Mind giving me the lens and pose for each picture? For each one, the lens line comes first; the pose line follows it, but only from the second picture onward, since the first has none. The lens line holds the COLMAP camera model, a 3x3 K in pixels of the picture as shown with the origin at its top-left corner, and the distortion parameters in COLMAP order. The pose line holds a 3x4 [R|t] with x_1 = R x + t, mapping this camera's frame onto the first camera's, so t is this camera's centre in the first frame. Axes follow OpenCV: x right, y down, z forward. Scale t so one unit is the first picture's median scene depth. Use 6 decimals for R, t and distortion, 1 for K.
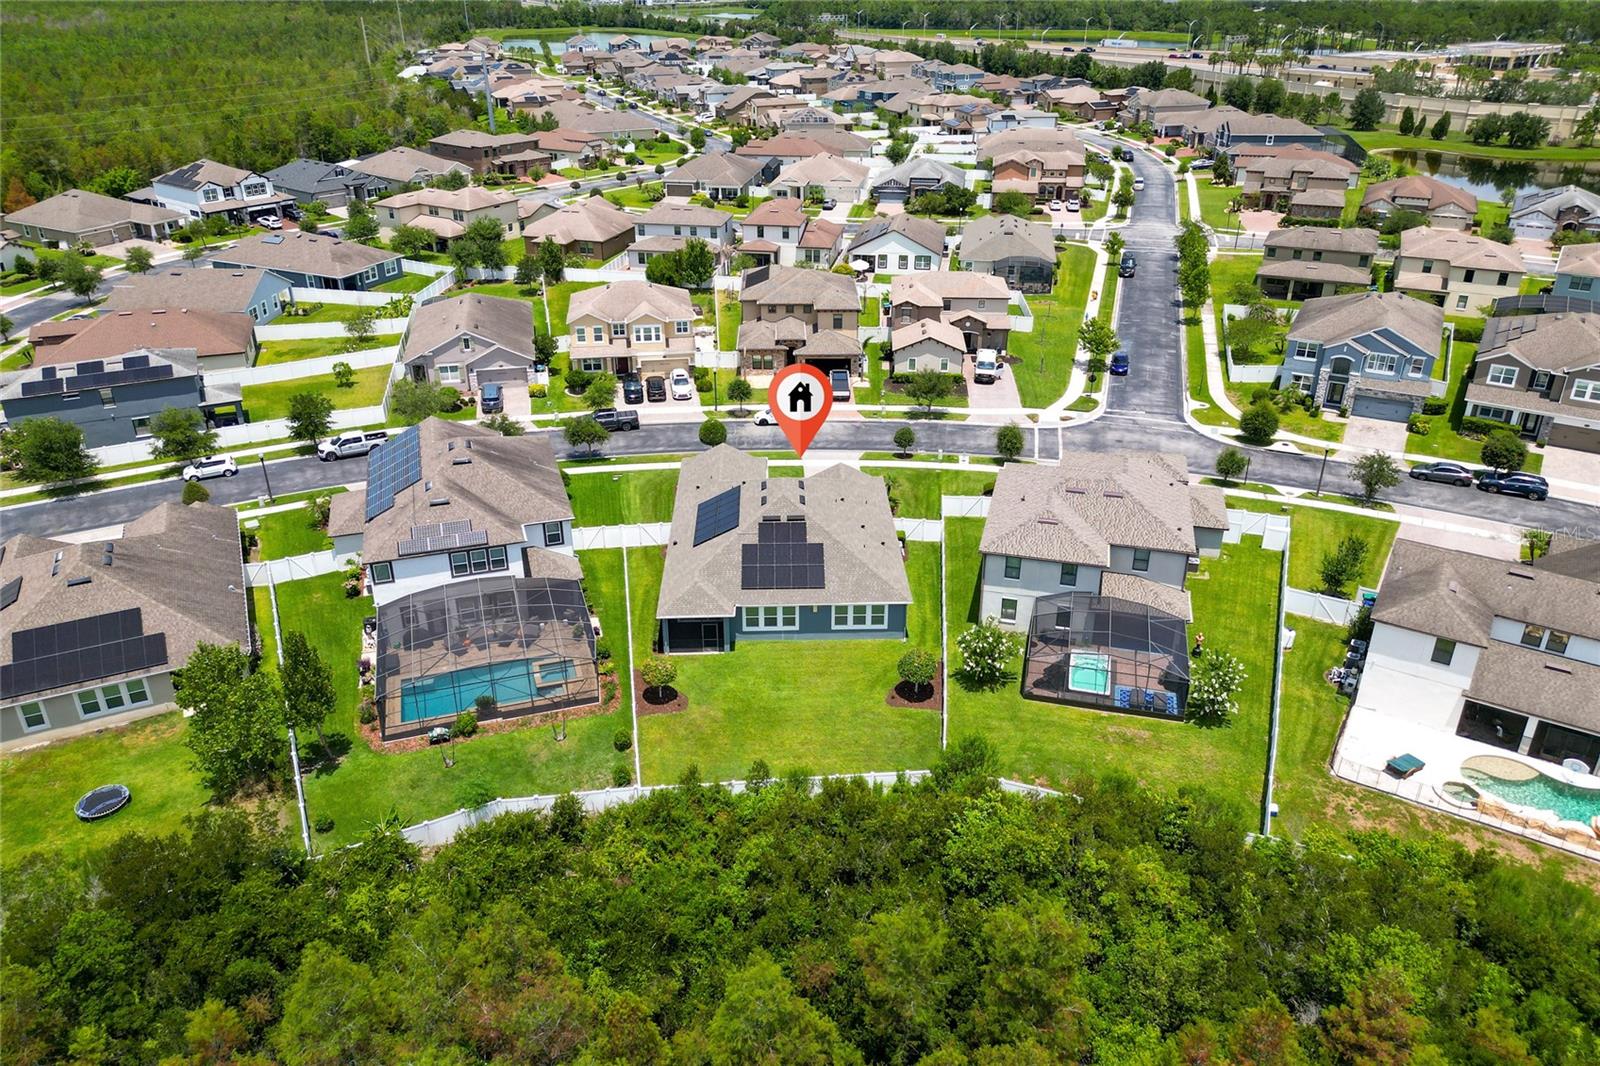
lens RADIAL K [[1125.2, 0, 803.0], [0, 1125.2, 512.1], [0, 0, 1]] dist [0.072772, -0.068467]
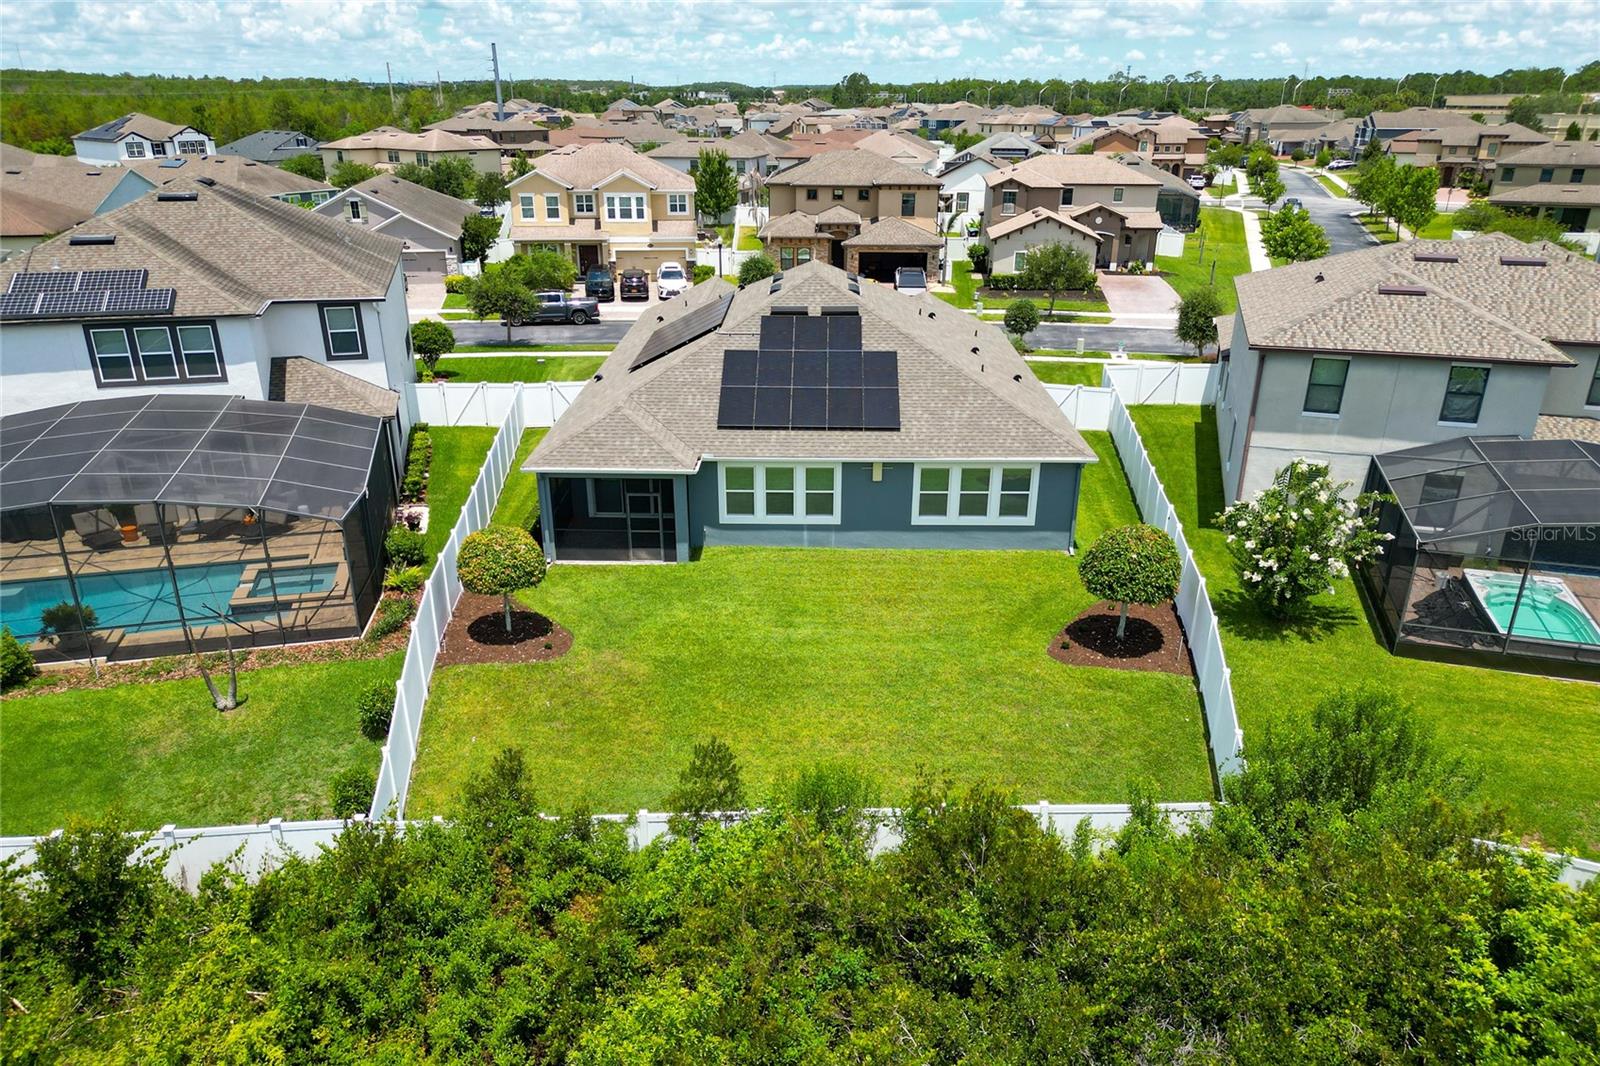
lens RADIAL K [[1125.2, 0, 798.4], [0, 1125.2, 594.7], [0, 0, 1]] dist [0.072772, -0.068467]
pose [[0.998800, 0.021998, -0.043761, -0.000074], [-0.023536, 0.999112, -0.034942, 0.103553], [0.042954, 0.035930, 0.998431, 0.370710]]
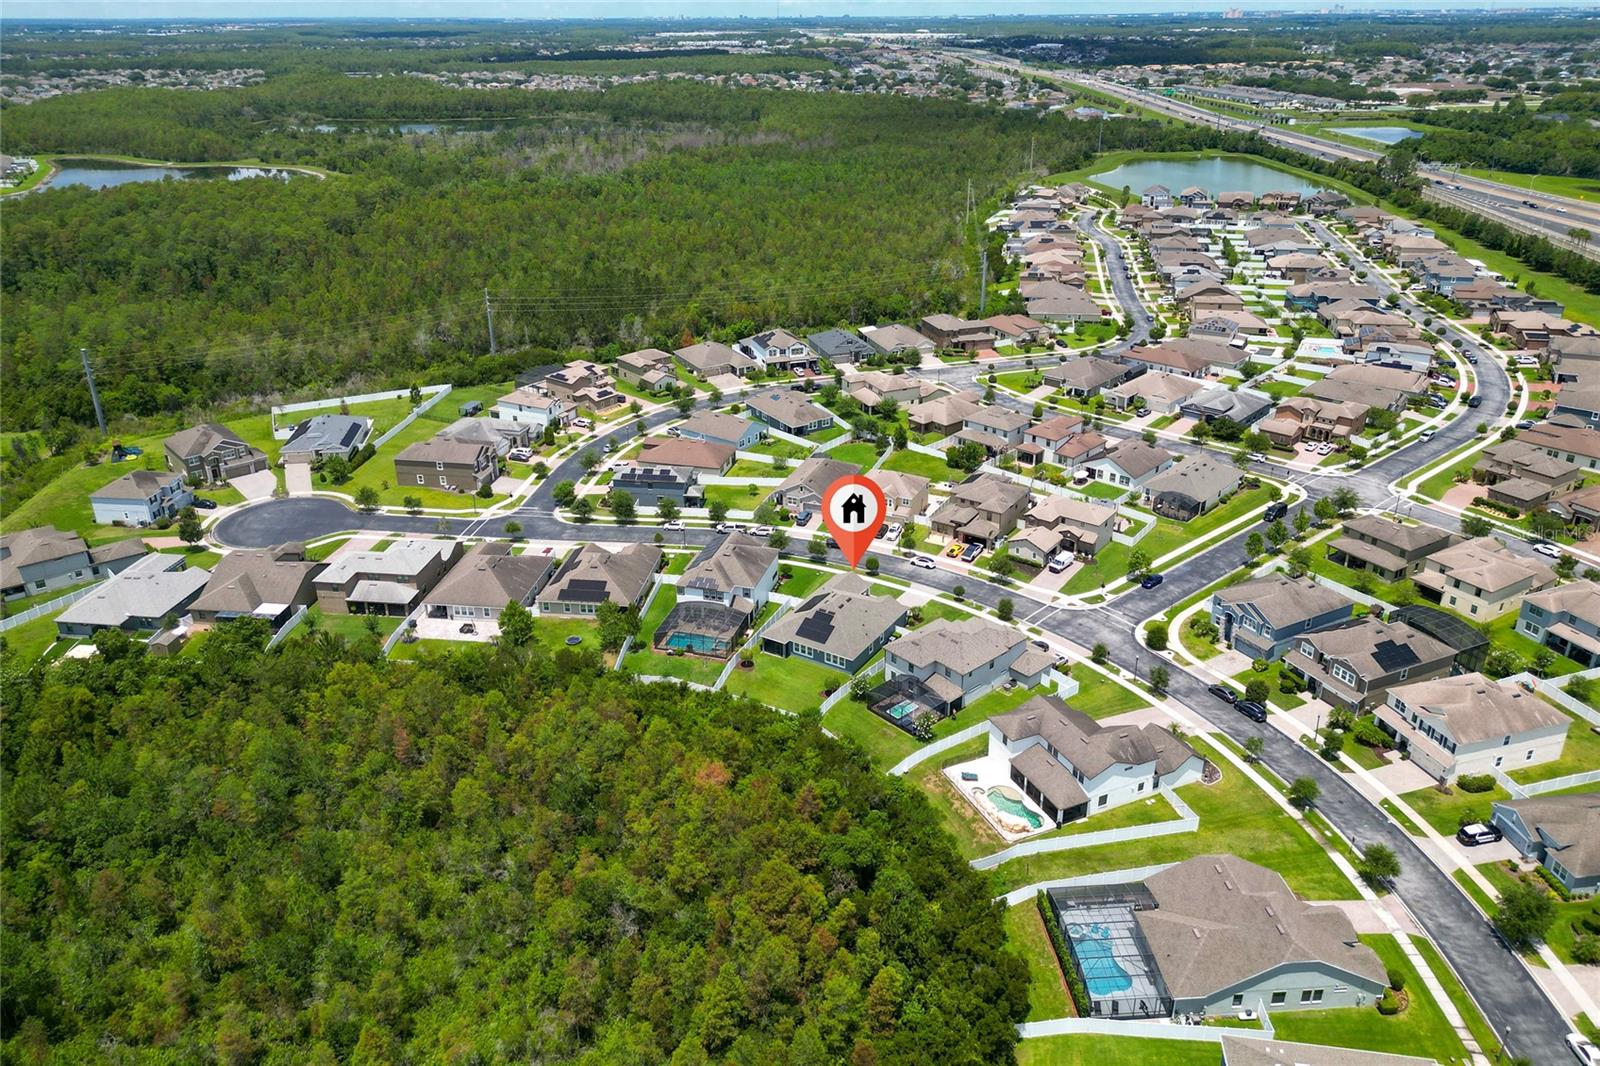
lens RADIAL K [[1125.2, 0, 801.7], [0, 1125.2, 482.7], [0, 0, 1]] dist [0.072772, -0.068467]
pose [[0.835119, 0.210697, -0.508118, 0.771475], [-0.240725, 0.970569, 0.006812, -0.185709], [0.494599, 0.116628, 0.861261, -0.778534]]
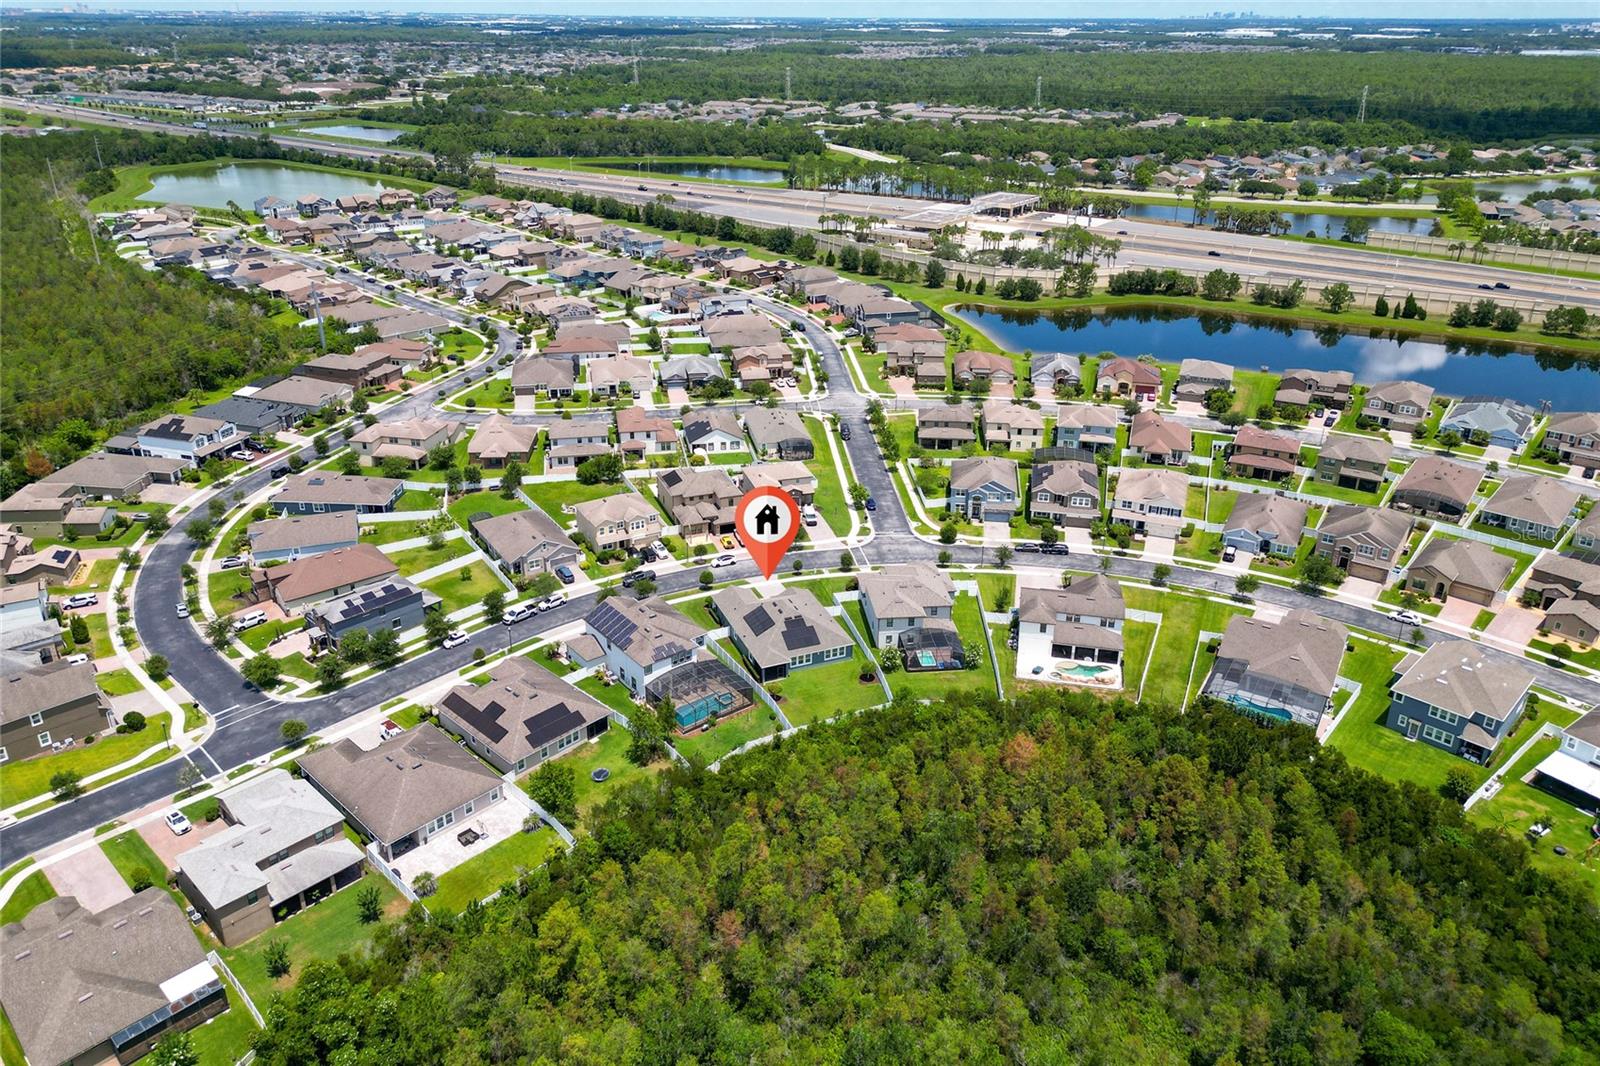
lens RADIAL K [[1125.2, 0, 812.4], [0, 1125.2, 481.3], [0, 0, 1]] dist [0.072772, -0.068467]
pose [[0.934169, -0.123975, 0.334603, -0.522475], [0.145513, 0.988548, -0.039984, -0.125802], [-0.325814, 0.086041, 0.941510, -0.894298]]
